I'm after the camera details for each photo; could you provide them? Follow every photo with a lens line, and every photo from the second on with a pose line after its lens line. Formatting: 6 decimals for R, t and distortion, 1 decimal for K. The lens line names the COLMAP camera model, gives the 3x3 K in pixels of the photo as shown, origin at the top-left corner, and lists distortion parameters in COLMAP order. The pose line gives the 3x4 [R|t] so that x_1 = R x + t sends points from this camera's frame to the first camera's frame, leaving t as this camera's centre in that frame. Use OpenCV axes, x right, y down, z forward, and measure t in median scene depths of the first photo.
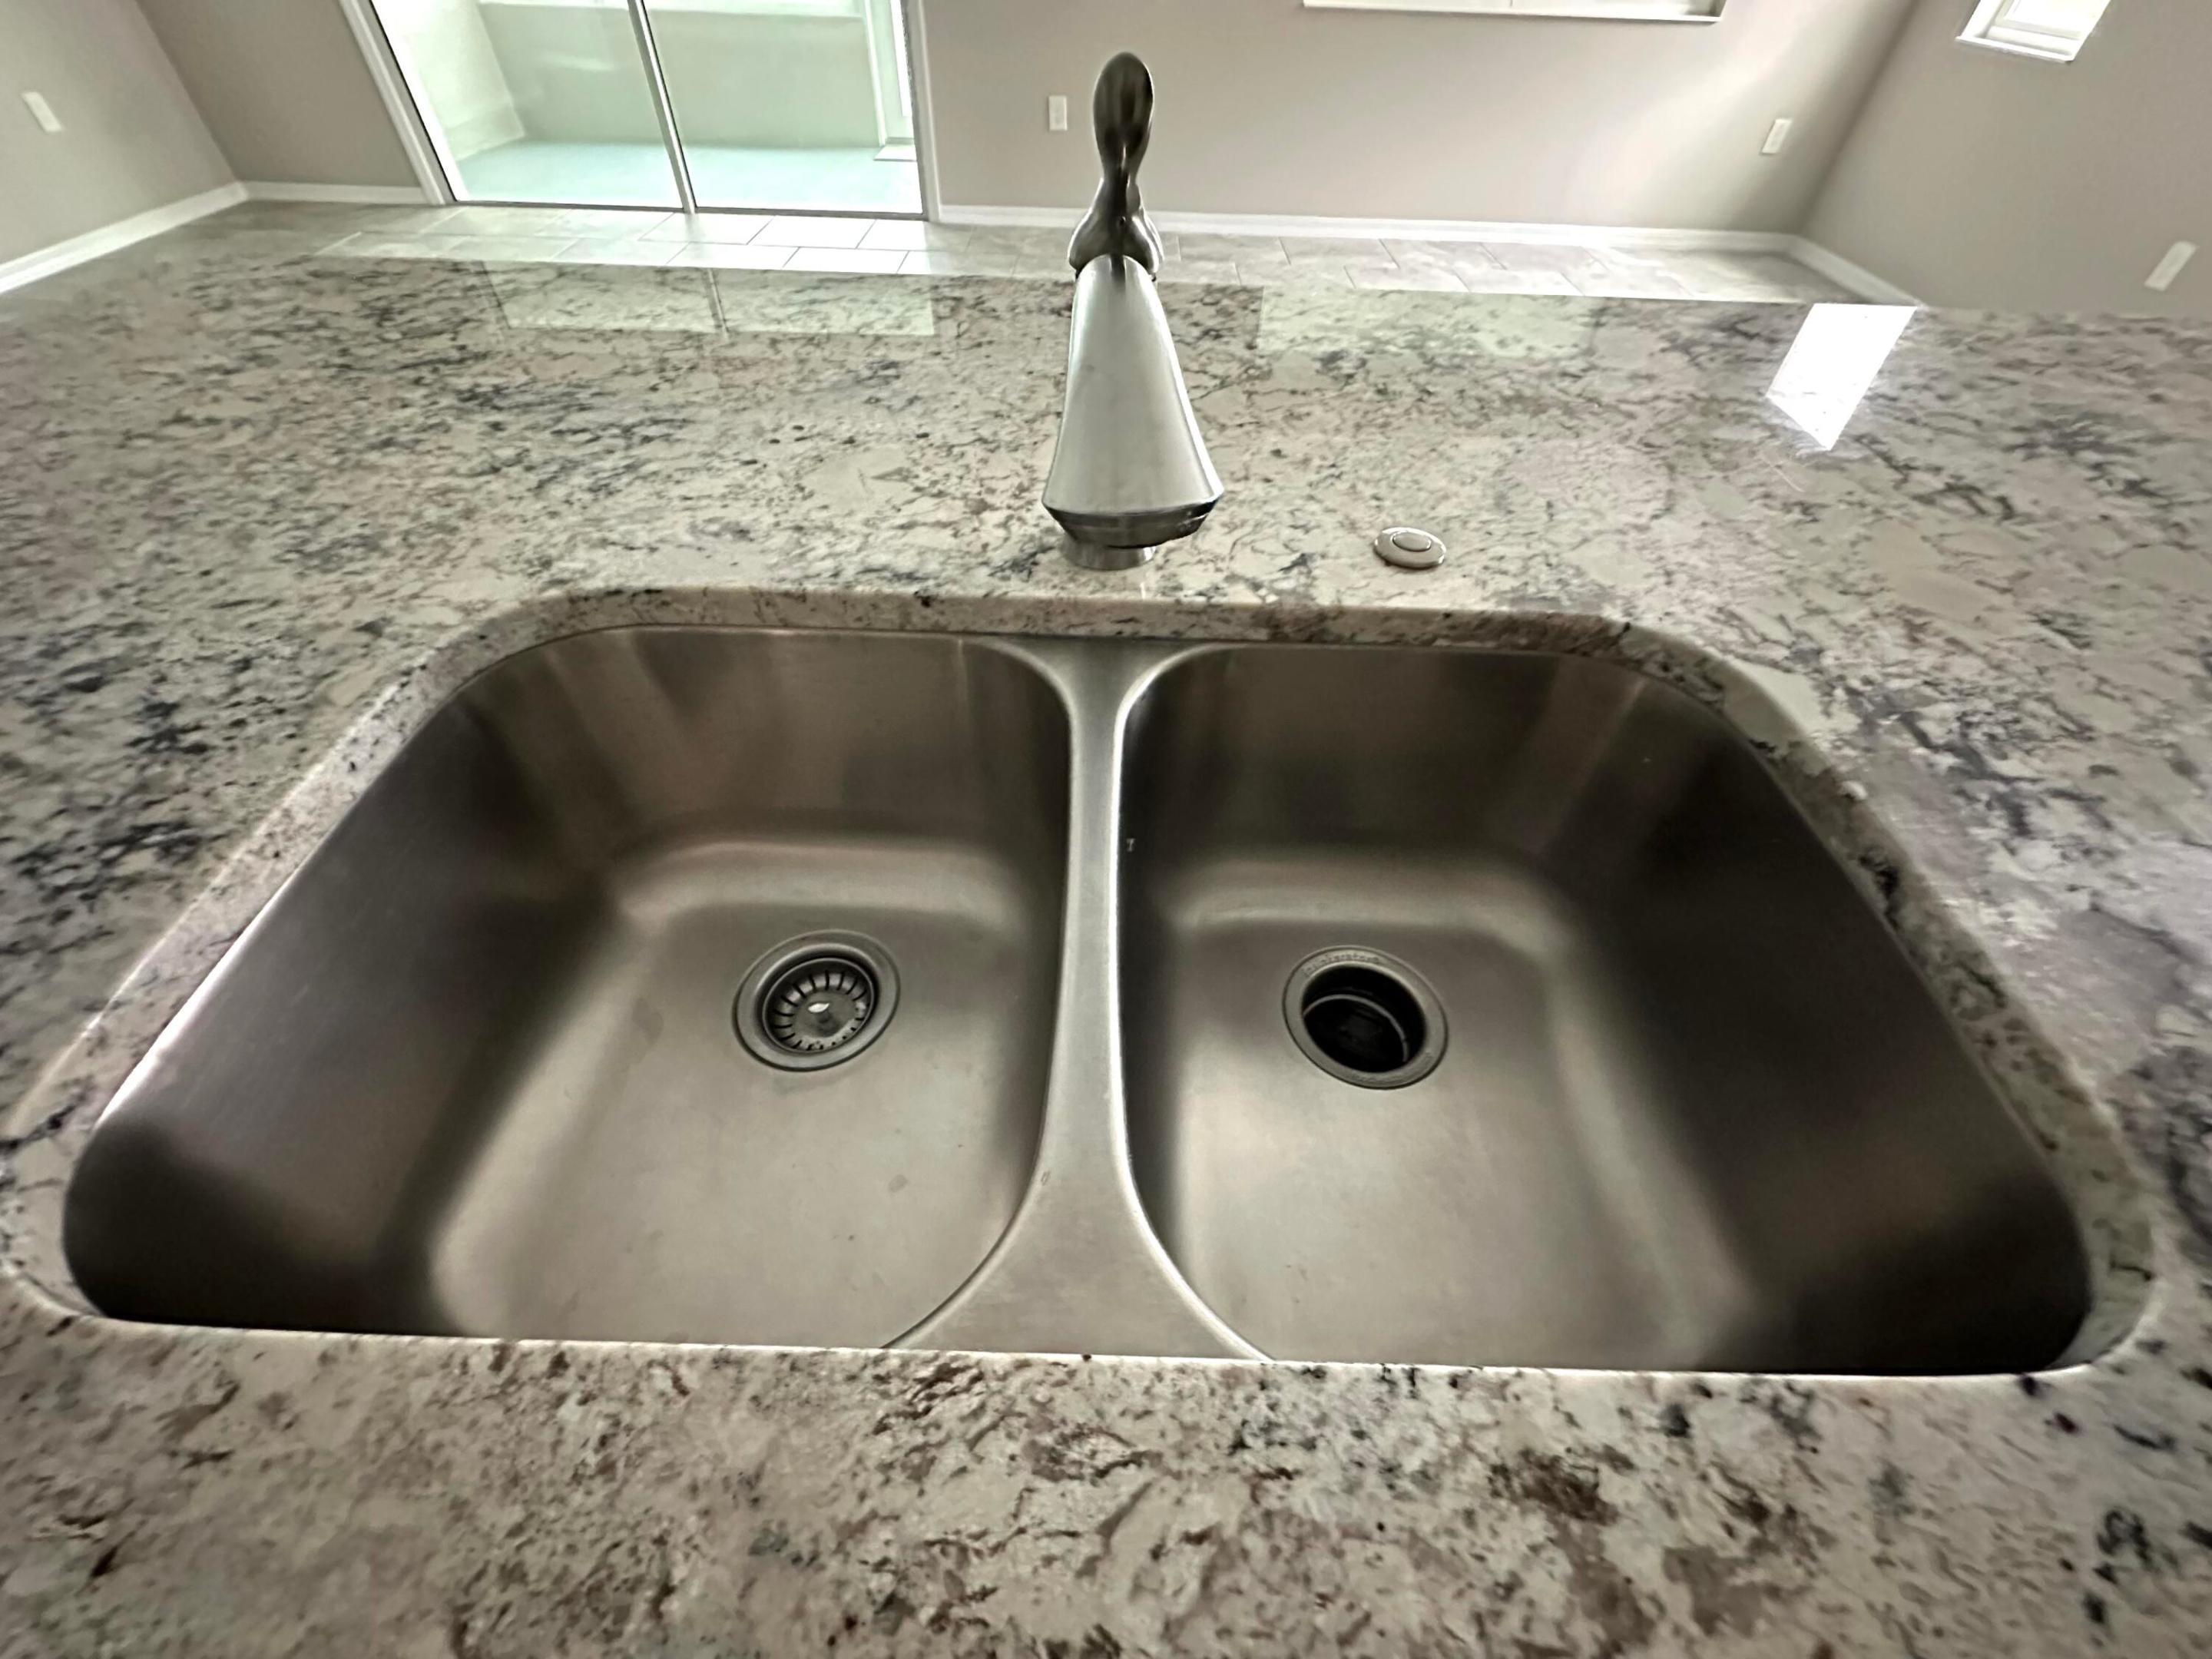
lens RADIAL K [[886.2, 0, 1105.1], [0, 886.2, 828.4], [0, 0, 1]] dist [-0.004243, 0.000514]
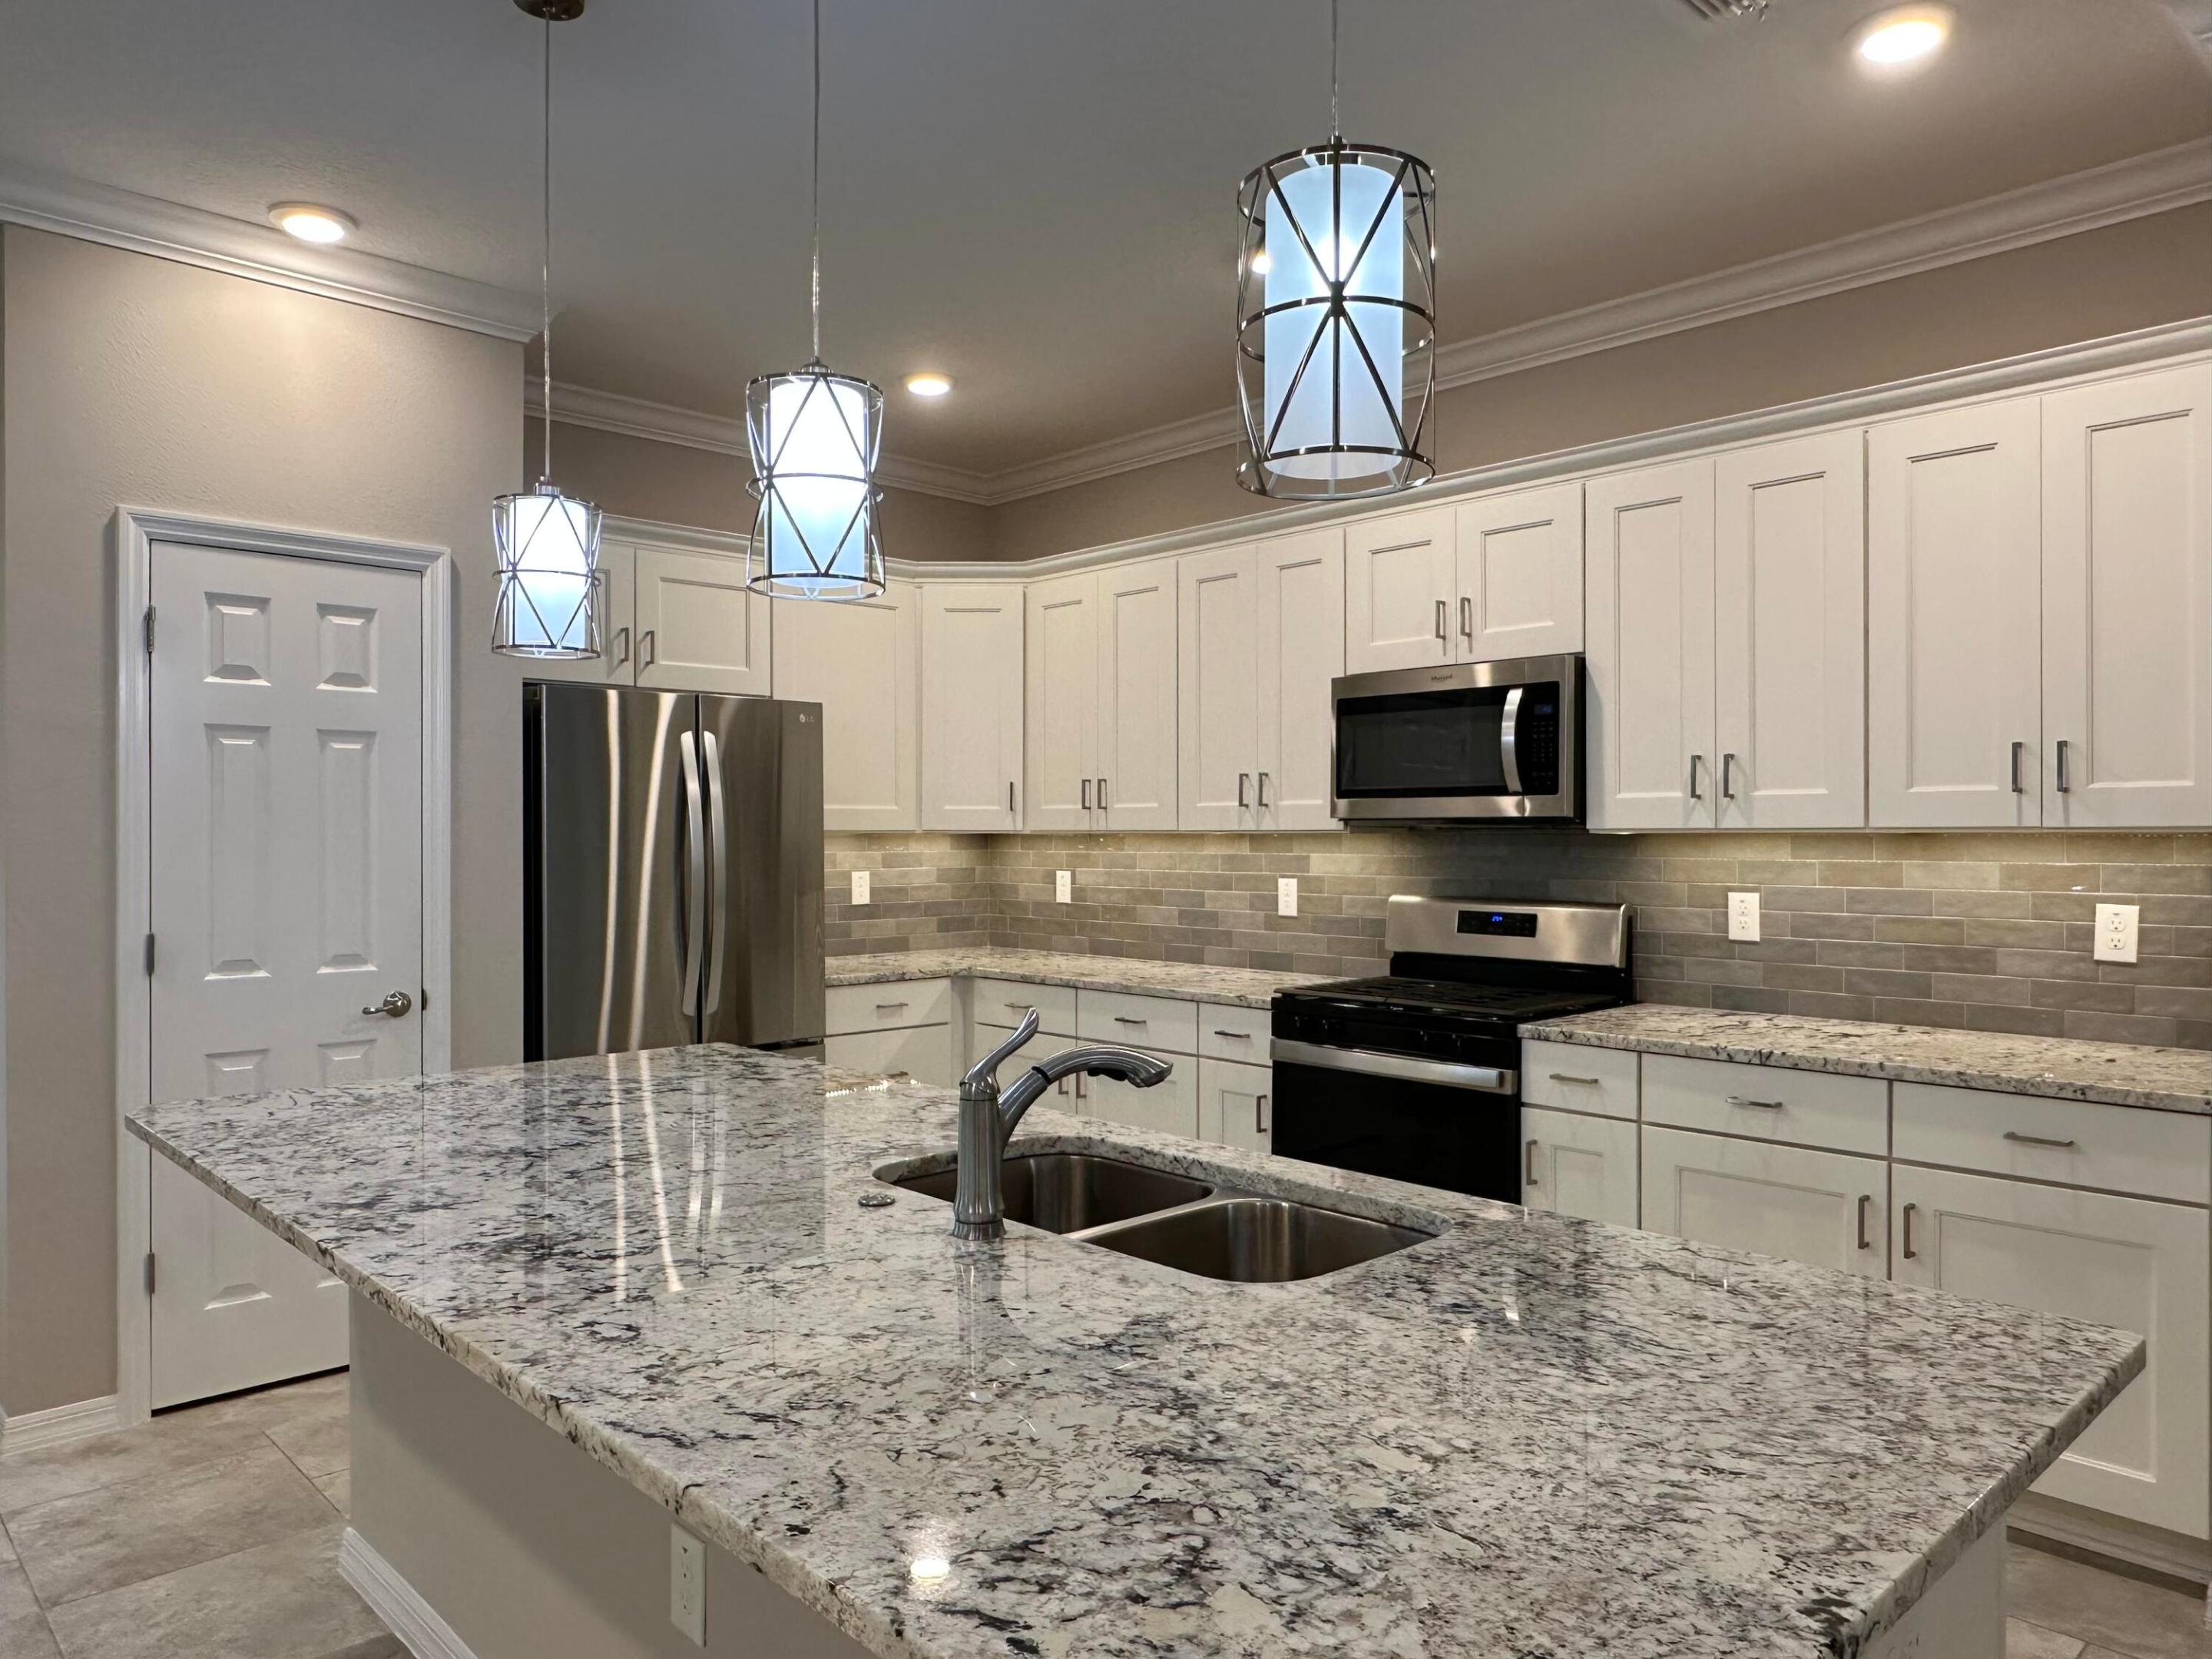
lens RADIAL K [[1487.3, 0, 1099.8], [0, 1487.3, 829.9], [0, 0, 1]] dist [-0.007491, -0.001520]
pose [[-0.700492, -0.023773, 0.713264, -2.019983], [0.510615, 0.681542, 0.524188, -2.053659], [-0.498581, 0.731393, -0.465276, 1.496932]]
